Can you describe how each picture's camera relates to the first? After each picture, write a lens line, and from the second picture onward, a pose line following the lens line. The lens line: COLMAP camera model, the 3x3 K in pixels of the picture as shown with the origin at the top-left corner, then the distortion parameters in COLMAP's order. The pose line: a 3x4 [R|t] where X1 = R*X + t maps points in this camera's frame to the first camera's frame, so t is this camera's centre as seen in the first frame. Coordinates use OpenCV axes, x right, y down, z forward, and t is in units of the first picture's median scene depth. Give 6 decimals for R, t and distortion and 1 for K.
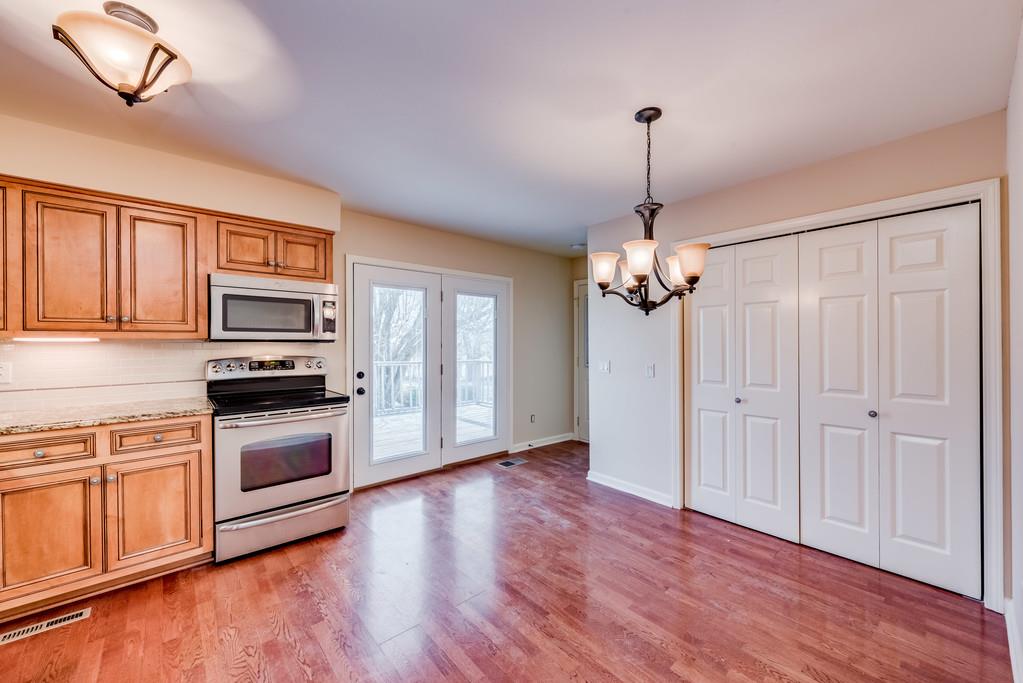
lens RADIAL K [[394.1, 0, 508.9], [0, 394.1, 340.2], [0, 0, 1]] dist [0.000491, -0.000067]
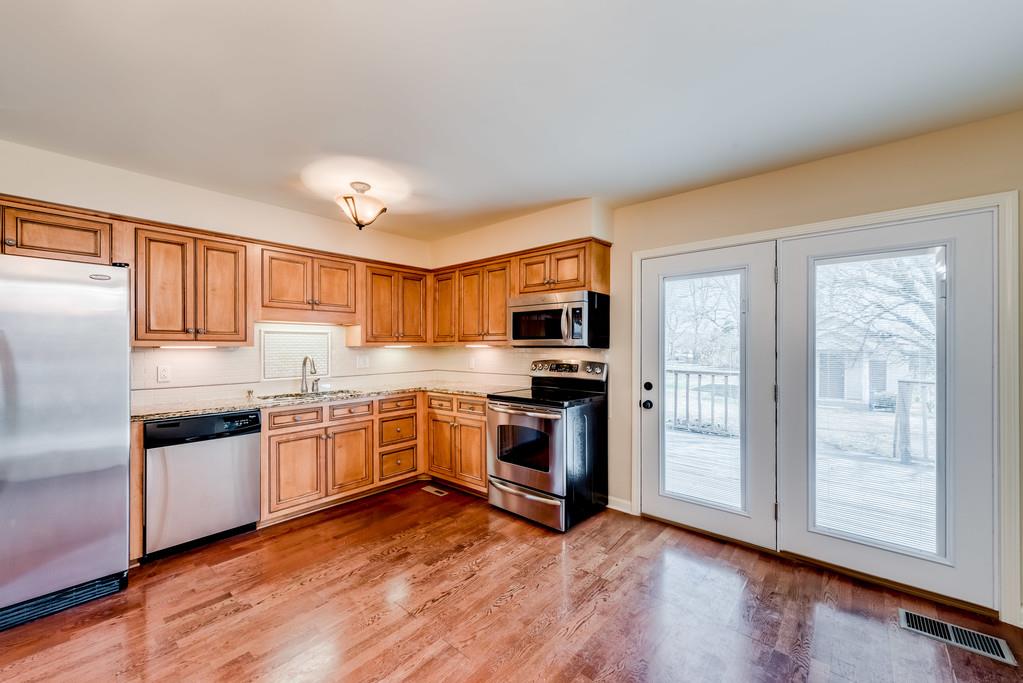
lens RADIAL K [[397.5, 0, 511.5], [0, 397.5, 341.5], [0, 0, 1]] dist [0.013127, -0.004019]
pose [[0.143594, -0.011908, -0.989565, 0.681962], [0.002177, 0.999929, -0.011717, -0.000384], [0.989634, -0.000471, 0.143610, 0.862030]]
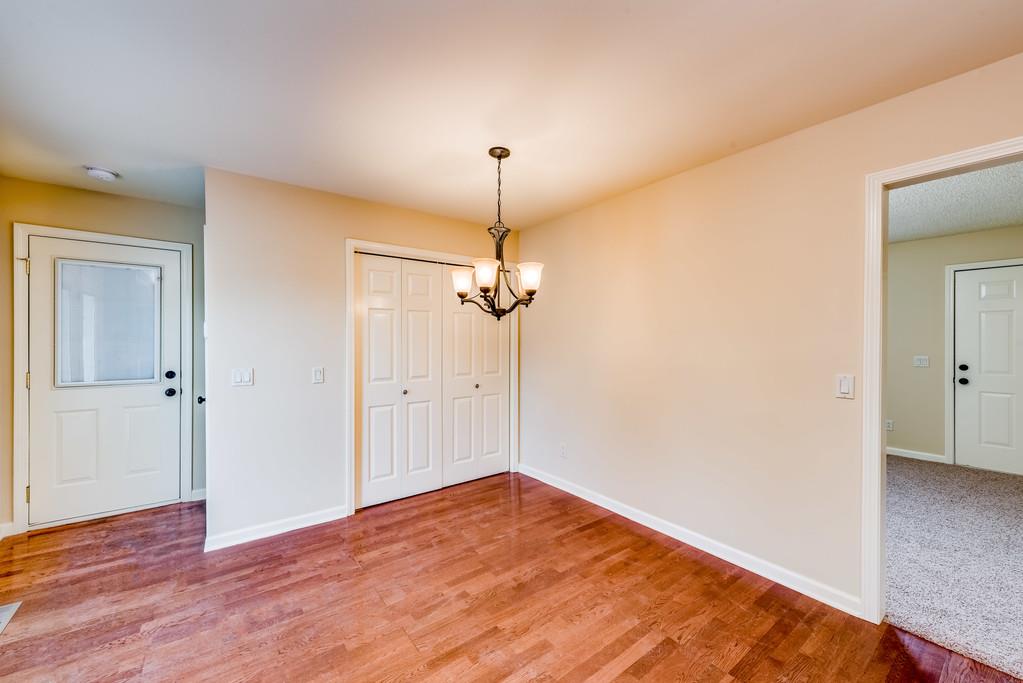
lens RADIAL K [[397.5, 0, 511.5], [0, 397.5, 341.5], [0, 0, 1]] dist [0.013127, -0.004019]
pose [[0.071257, -0.004417, 0.997448, -0.704819], [-0.003467, 0.999983, 0.004676, -0.005093], [-0.997452, -0.003791, 0.071241, 0.731537]]
